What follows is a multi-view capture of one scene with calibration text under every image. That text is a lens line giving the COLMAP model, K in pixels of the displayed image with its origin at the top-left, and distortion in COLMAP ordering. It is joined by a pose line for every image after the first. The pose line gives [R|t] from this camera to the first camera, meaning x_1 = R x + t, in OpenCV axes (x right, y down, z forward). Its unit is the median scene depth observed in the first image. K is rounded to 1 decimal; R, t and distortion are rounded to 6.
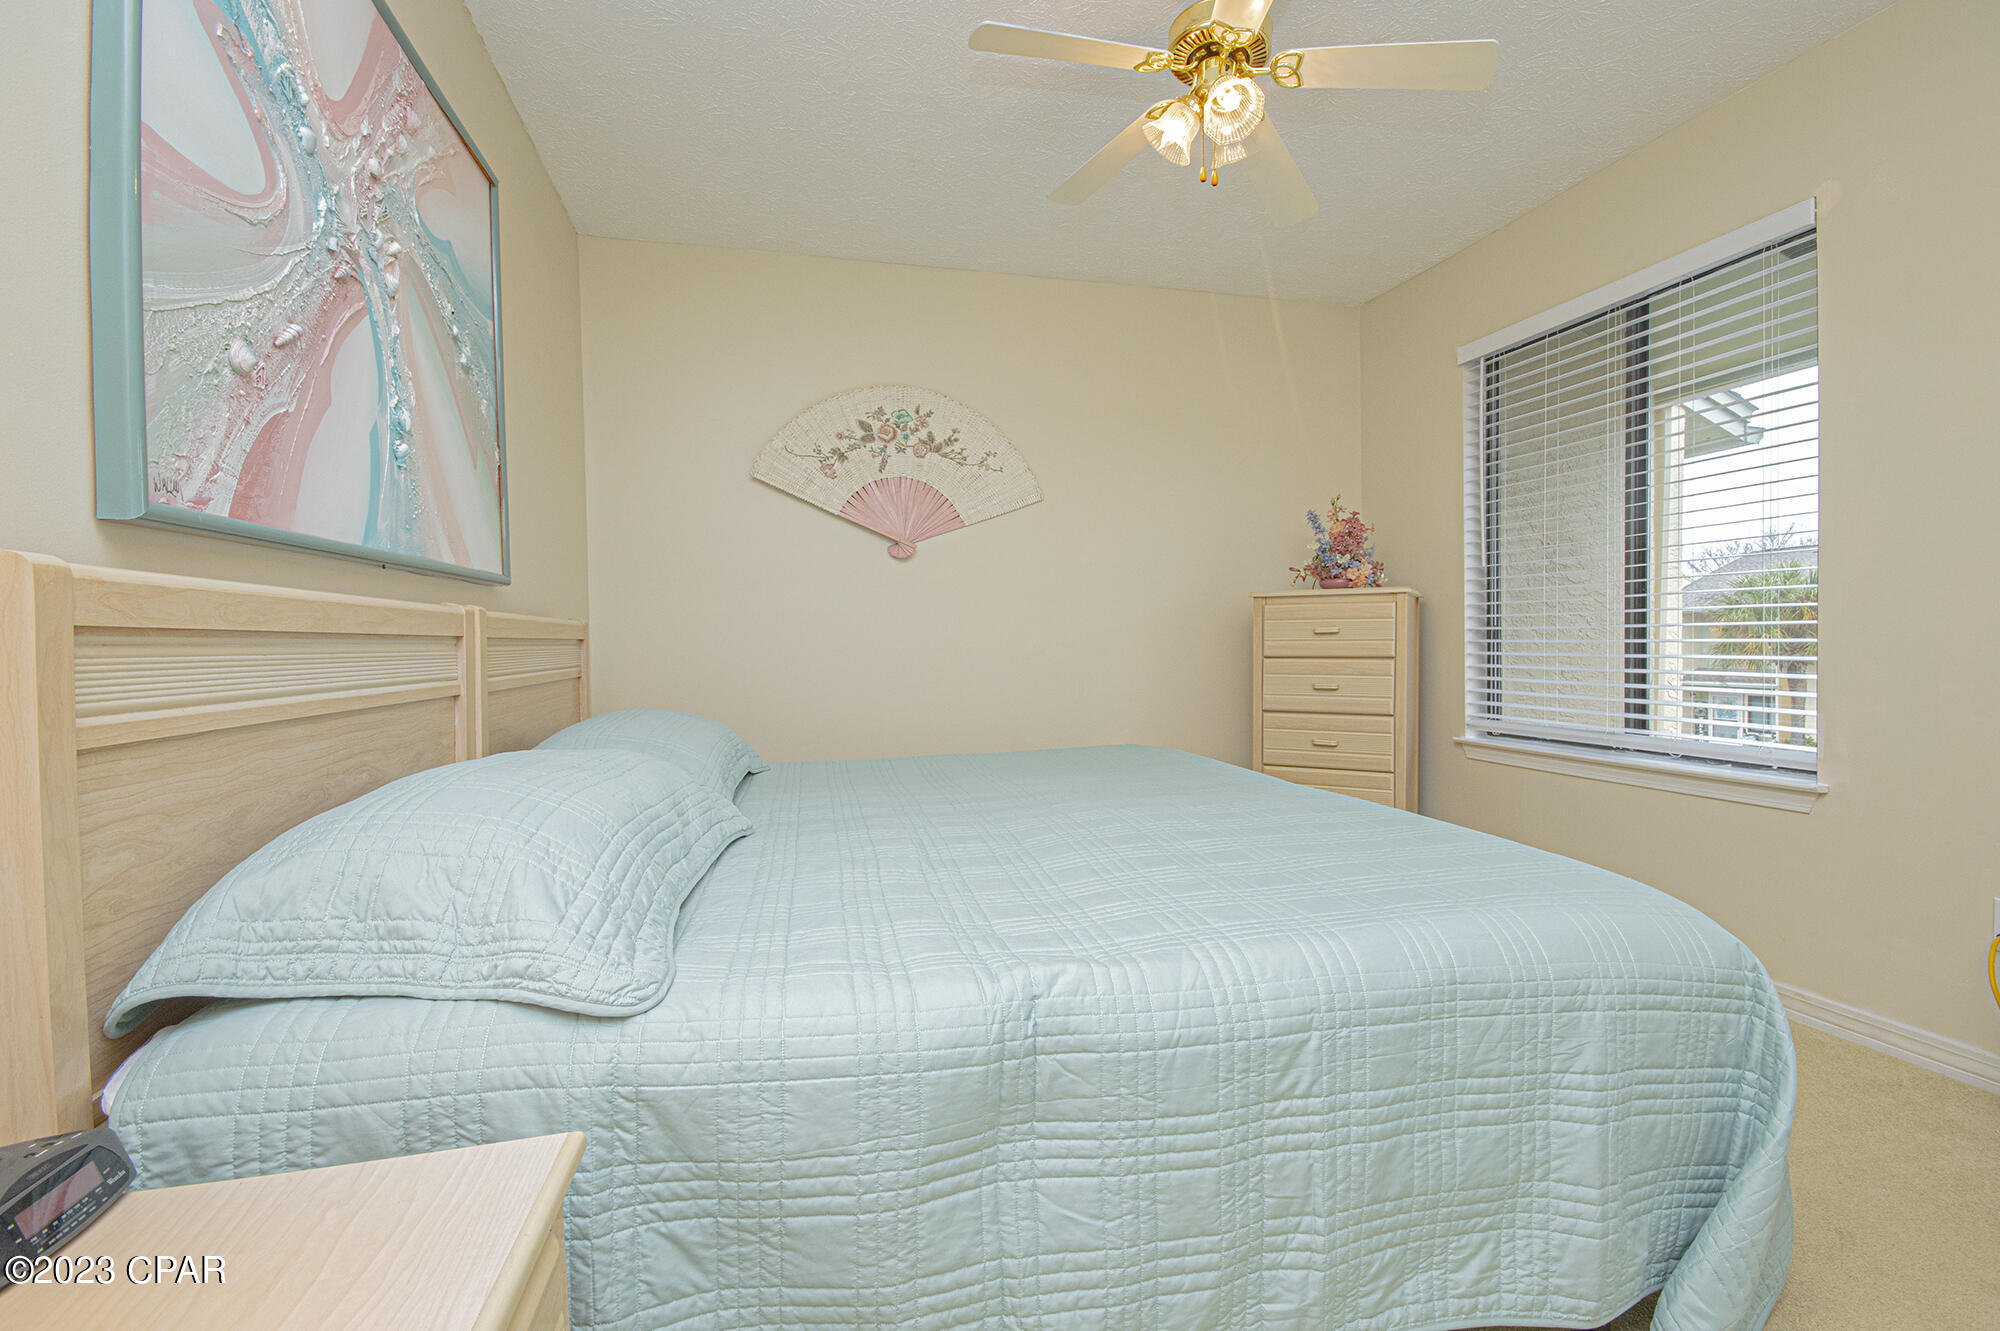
lens RADIAL K [[884.9, 0, 1000.3], [0, 884.9, 662.5], [0, 0, 1]] dist [0.007170, -0.009200]
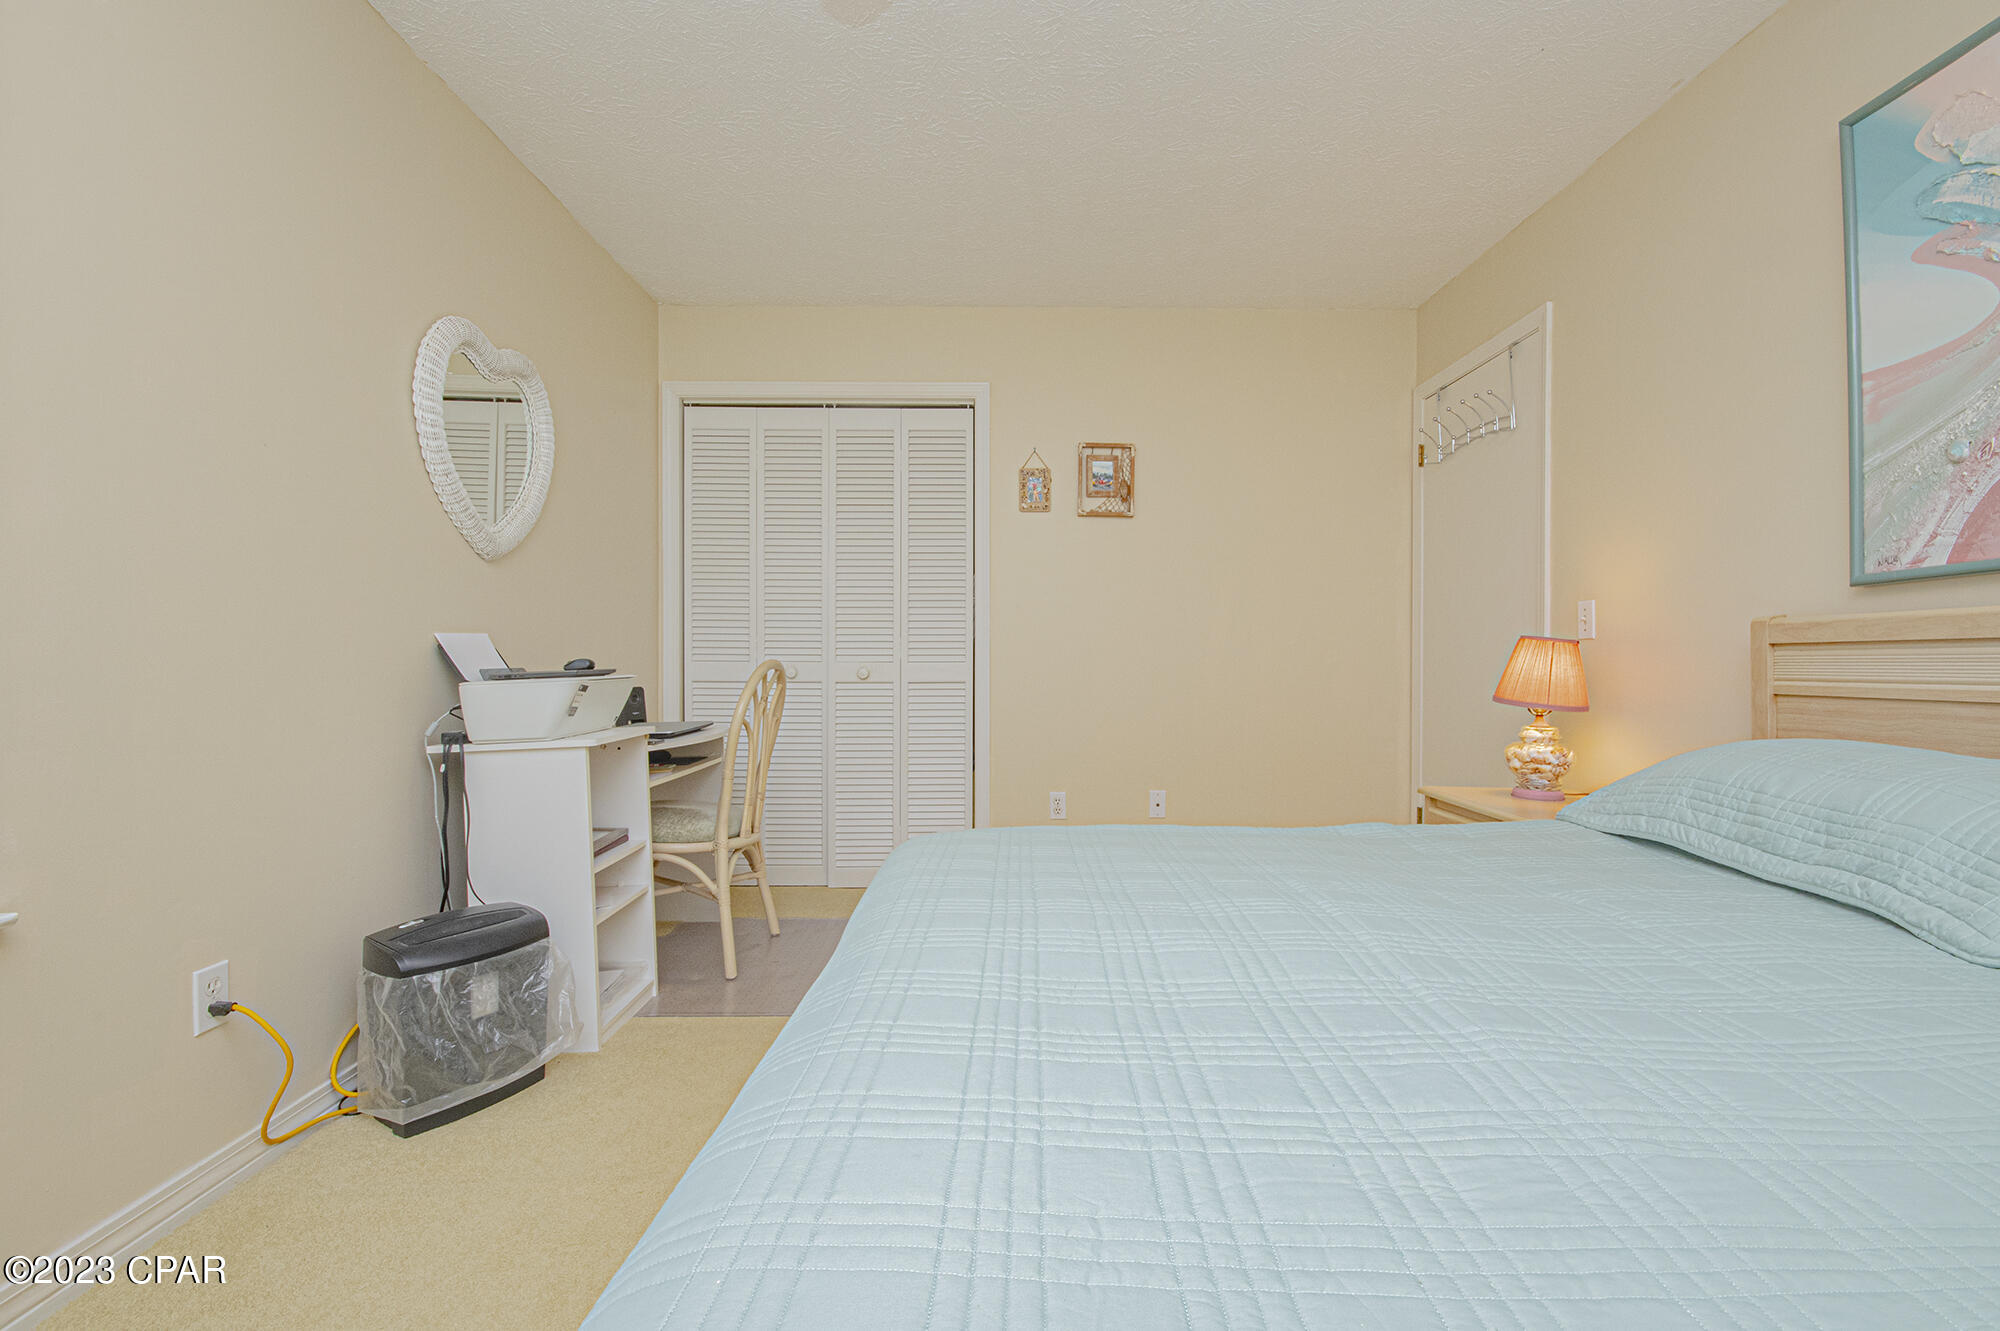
lens RADIAL K [[884.9, 0, 999.7], [0, 884.9, 658.7], [0, 0, 1]] dist [0.007170, -0.009200]
pose [[-0.969063, 0.000354, 0.246814, 0.330755], [0.003551, 0.999915, 0.012510, -0.028659], [-0.246789, 0.013000, -0.968982, 2.965562]]
